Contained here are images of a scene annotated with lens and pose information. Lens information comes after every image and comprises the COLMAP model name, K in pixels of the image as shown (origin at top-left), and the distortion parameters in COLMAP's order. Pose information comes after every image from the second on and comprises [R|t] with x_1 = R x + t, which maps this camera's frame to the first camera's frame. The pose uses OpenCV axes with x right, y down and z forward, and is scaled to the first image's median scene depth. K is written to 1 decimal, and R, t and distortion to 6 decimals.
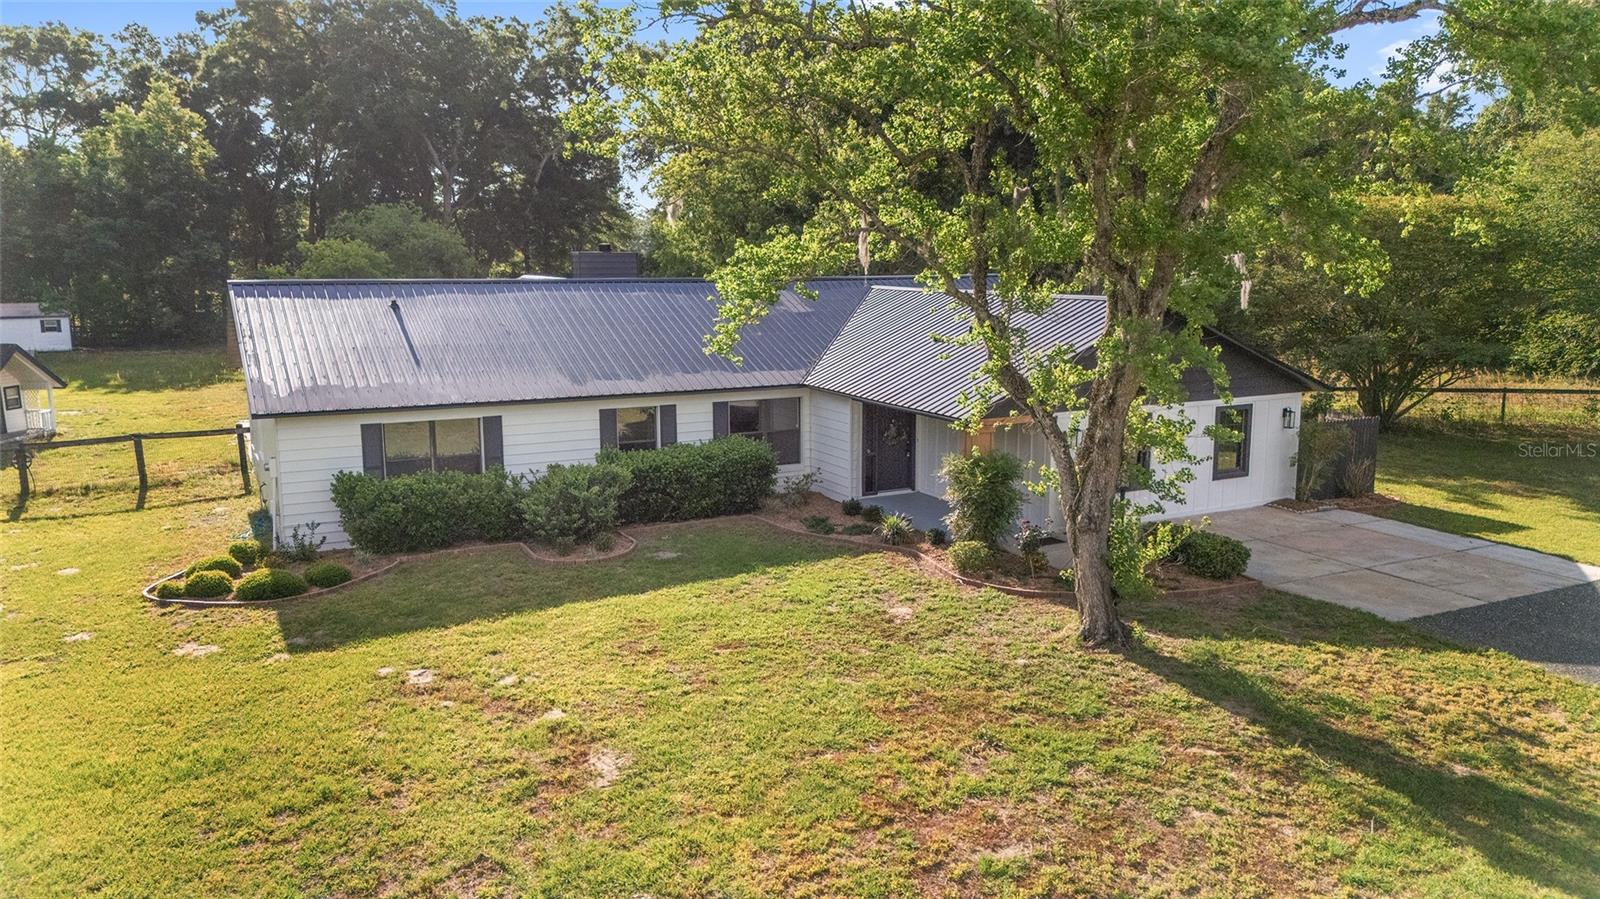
lens RADIAL K [[1168.8, 0, 800.0], [0, 1168.8, 449.5], [0, 0, 1]] dist [0.090410, -0.103270]
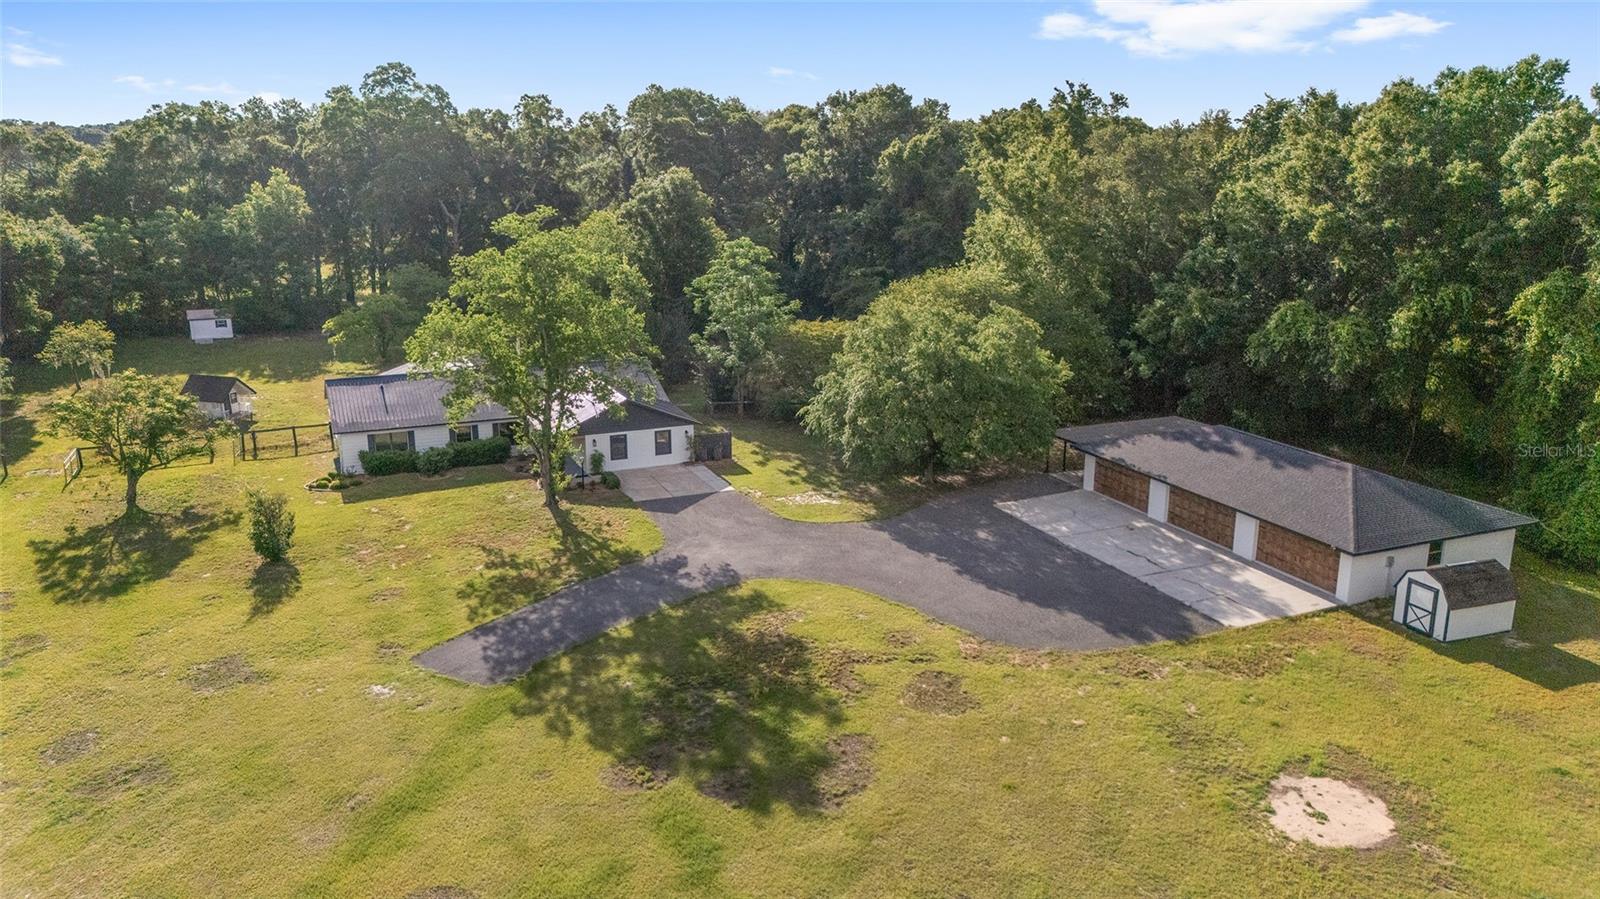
lens RADIAL K [[1168.8, 0, 800.0], [0, 1168.8, 449.5], [0, 0, 1]] dist [0.090410, -0.103270]
pose [[0.997738, 0.018592, -0.064604, 1.153150], [-0.012757, 0.995897, 0.089589, -0.326768], [0.066004, -0.088563, 0.993881, -2.411175]]
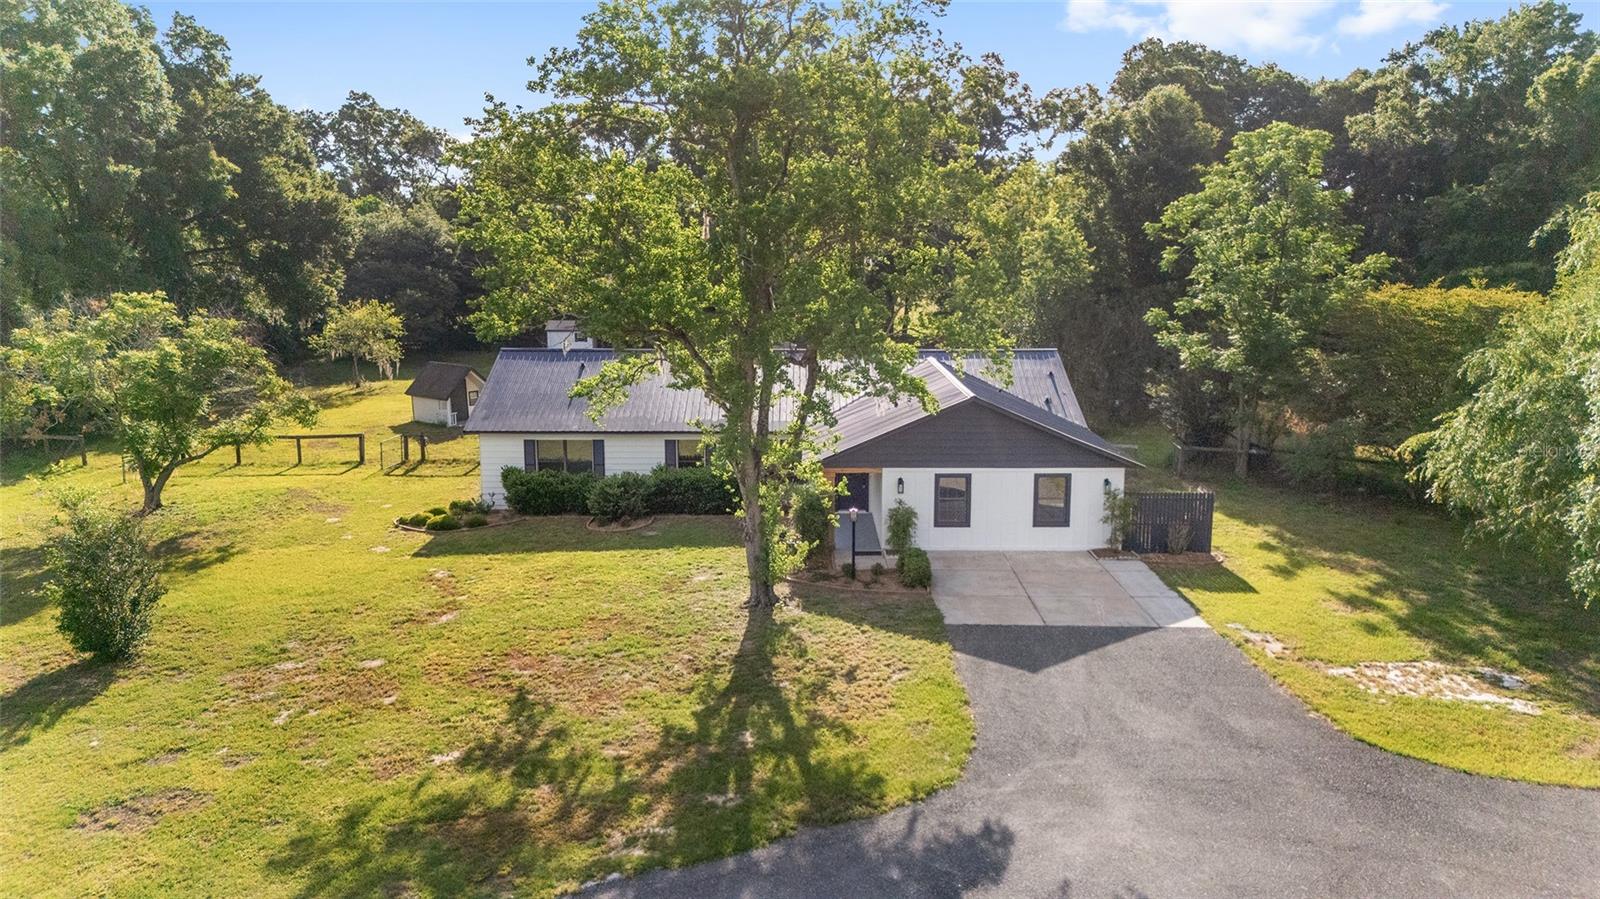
lens RADIAL K [[1168.8, 0, 800.0], [0, 1168.8, 449.5], [0, 0, 1]] dist [0.090410, -0.103270]
pose [[0.884384, 0.080832, -0.459707, 0.931418], [-0.078878, 0.996607, 0.023492, -0.093803], [0.460047, 0.015485, 0.887760, -0.412673]]
